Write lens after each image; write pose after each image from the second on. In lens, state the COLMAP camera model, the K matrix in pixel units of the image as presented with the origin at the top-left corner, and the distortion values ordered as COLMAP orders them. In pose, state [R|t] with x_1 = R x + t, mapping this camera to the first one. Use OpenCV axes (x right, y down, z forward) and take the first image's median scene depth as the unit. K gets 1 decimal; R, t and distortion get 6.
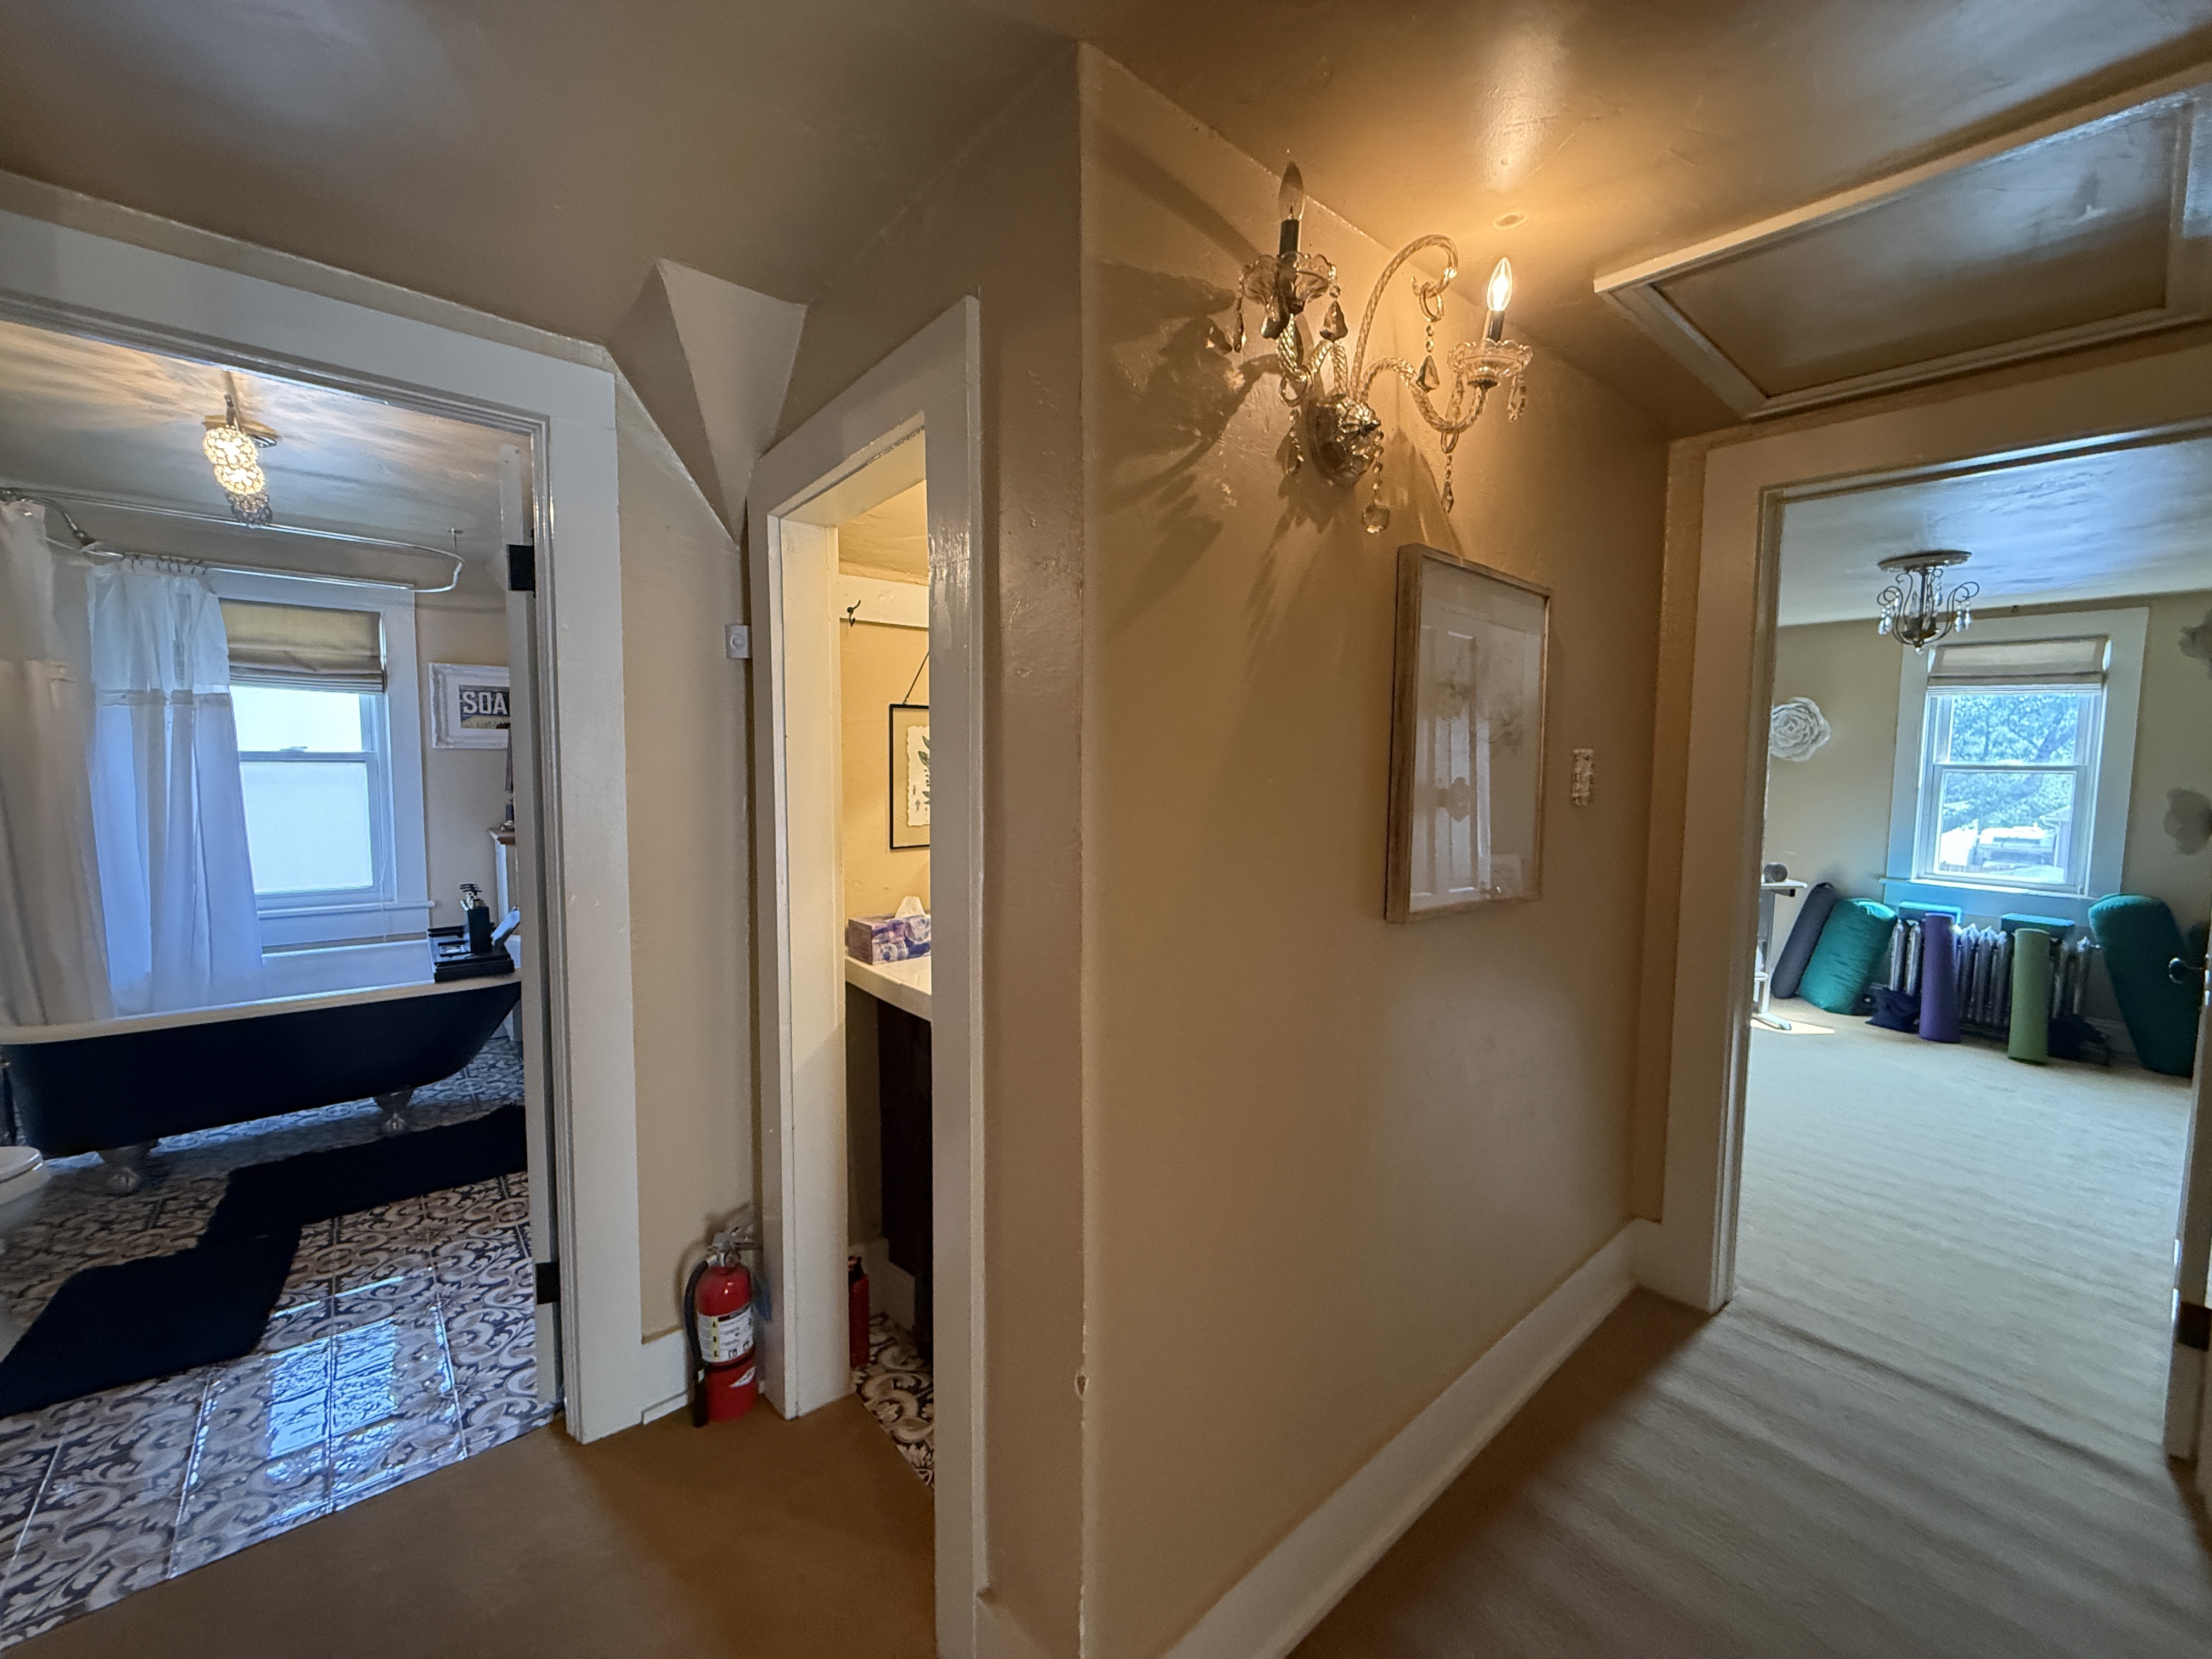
lens RADIAL K [[883.5, 0, 1114.9], [0, 883.5, 826.6], [0, 0, 1]] dist [0.004662, 0.000431]
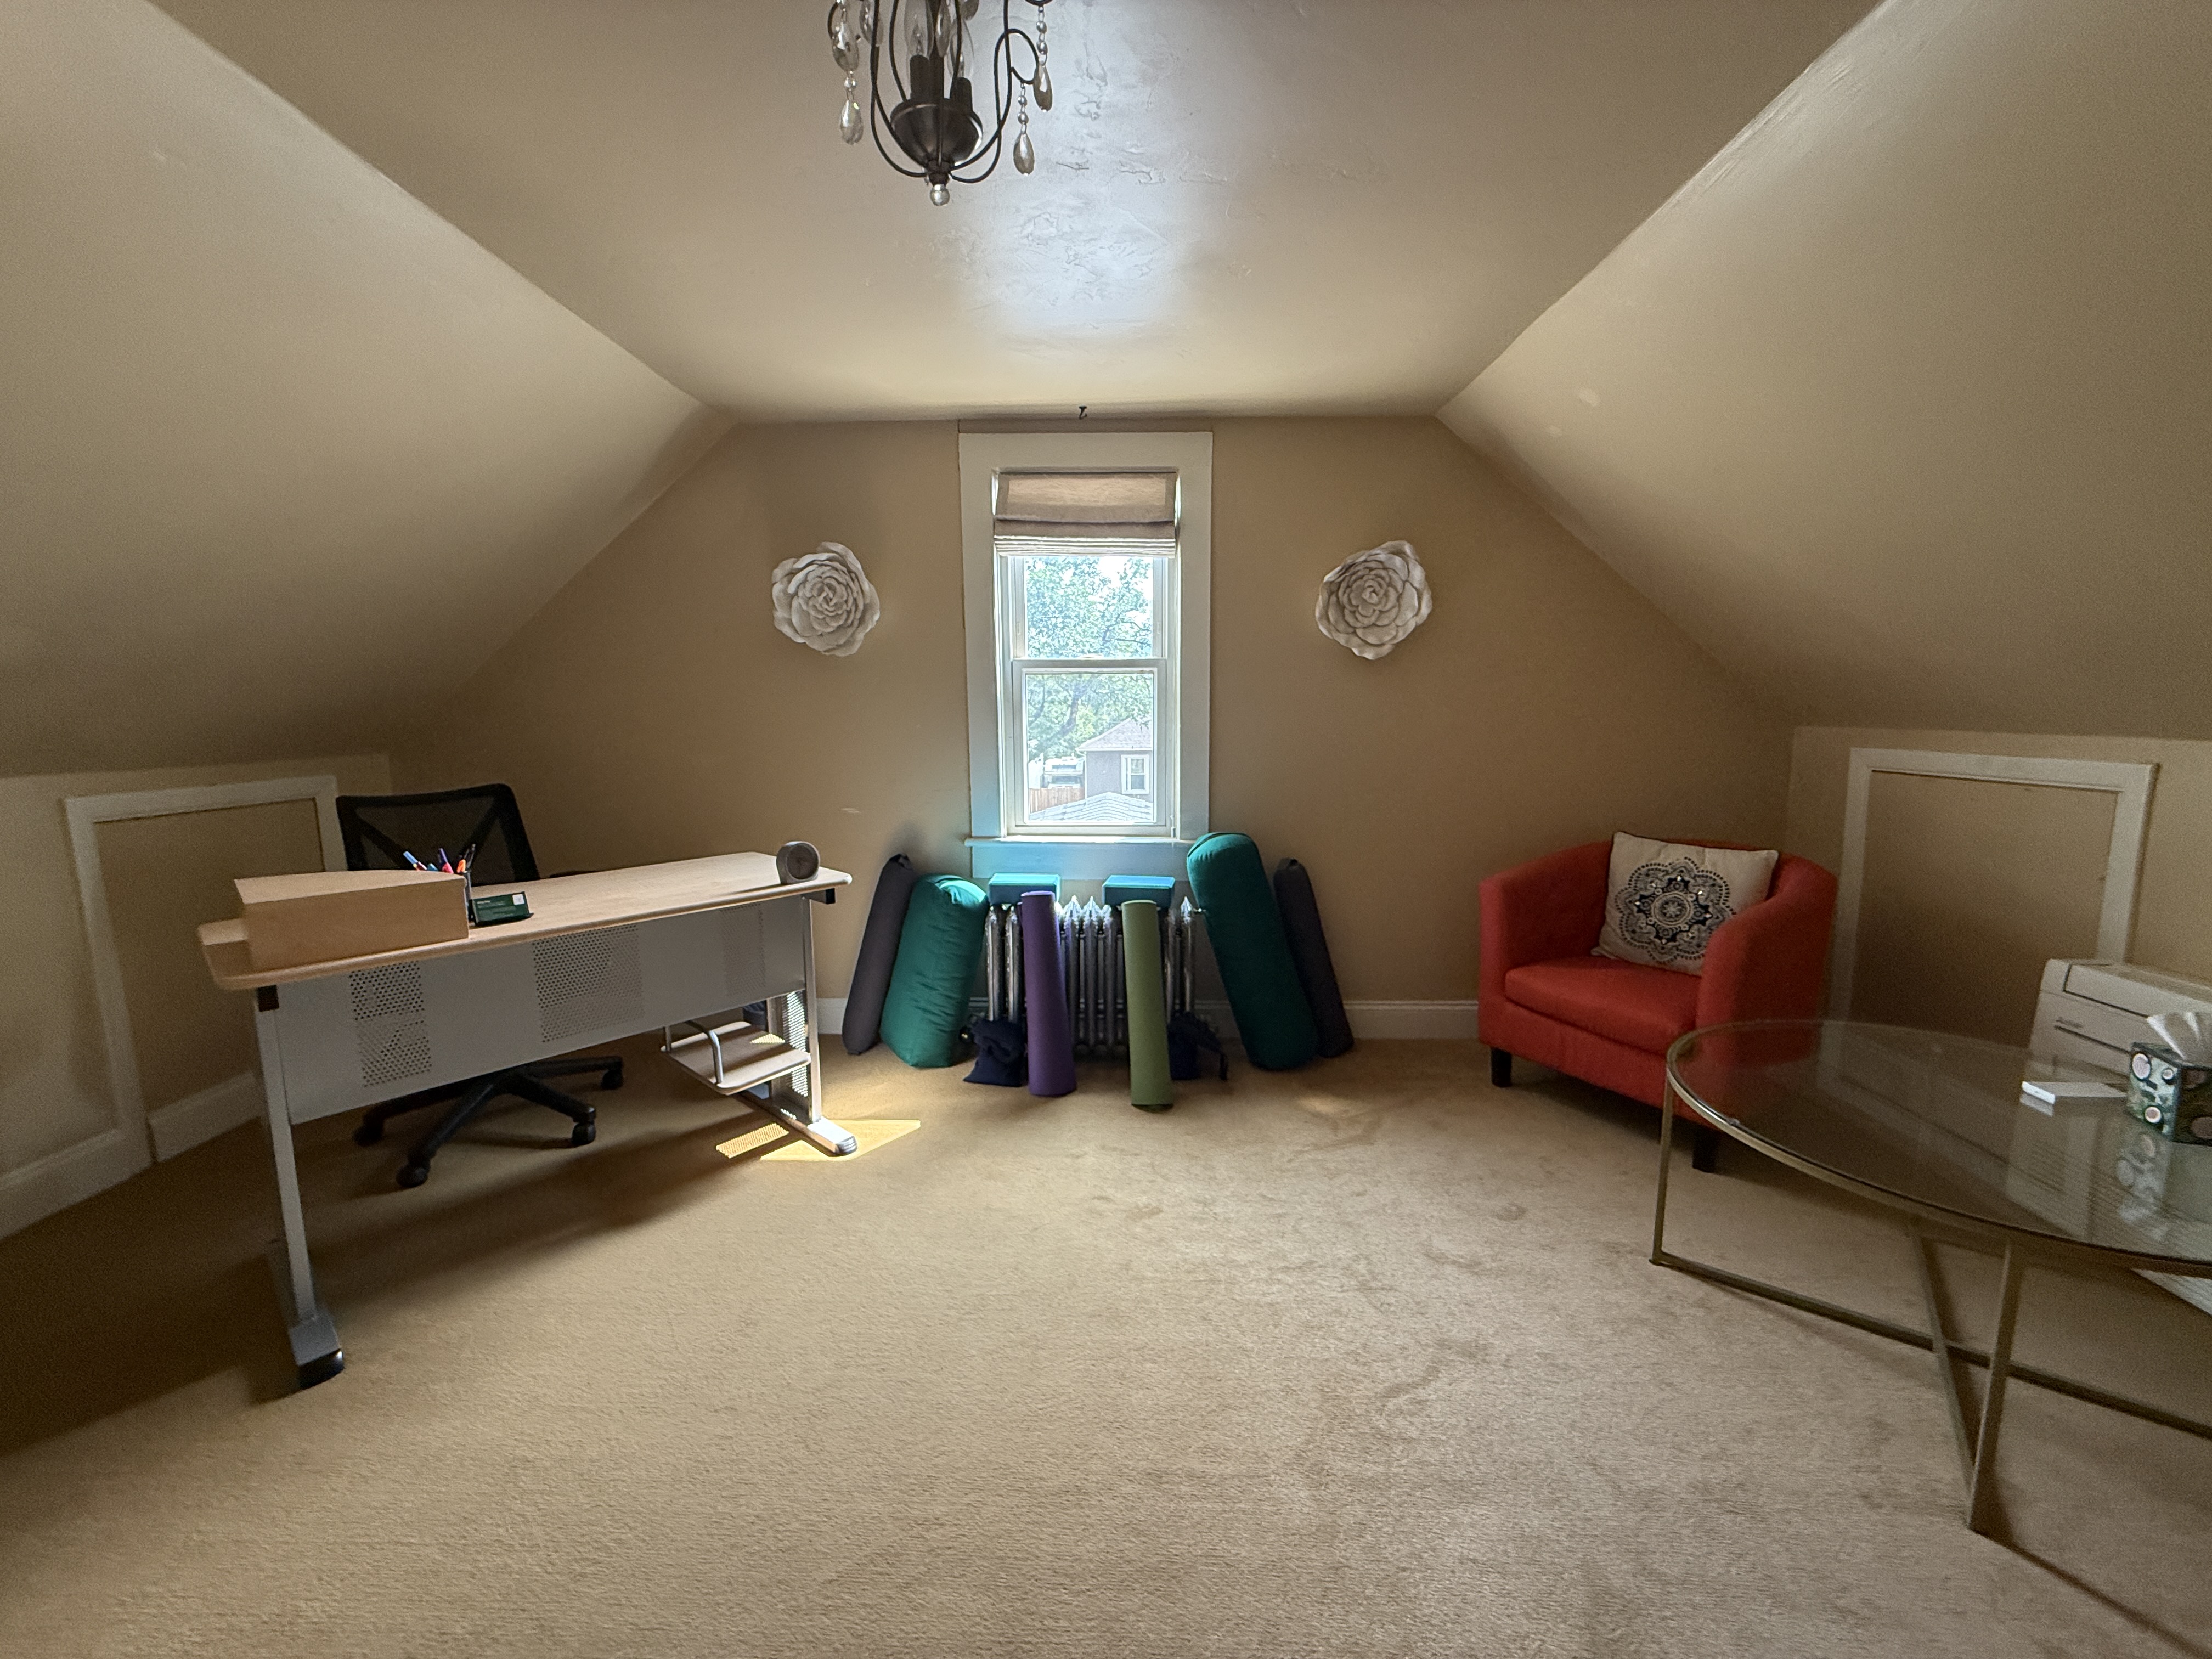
lens RADIAL K [[883.5, 0, 1111.9], [0, 883.5, 834.9], [0, 0, 1]] dist [0.004662, 0.000431]
pose [[0.658386, -0.116472, 0.743615, 0.487908], [0.072756, 0.993176, 0.091143, 0.004338], [-0.749156, -0.005905, 0.662367, 0.529423]]
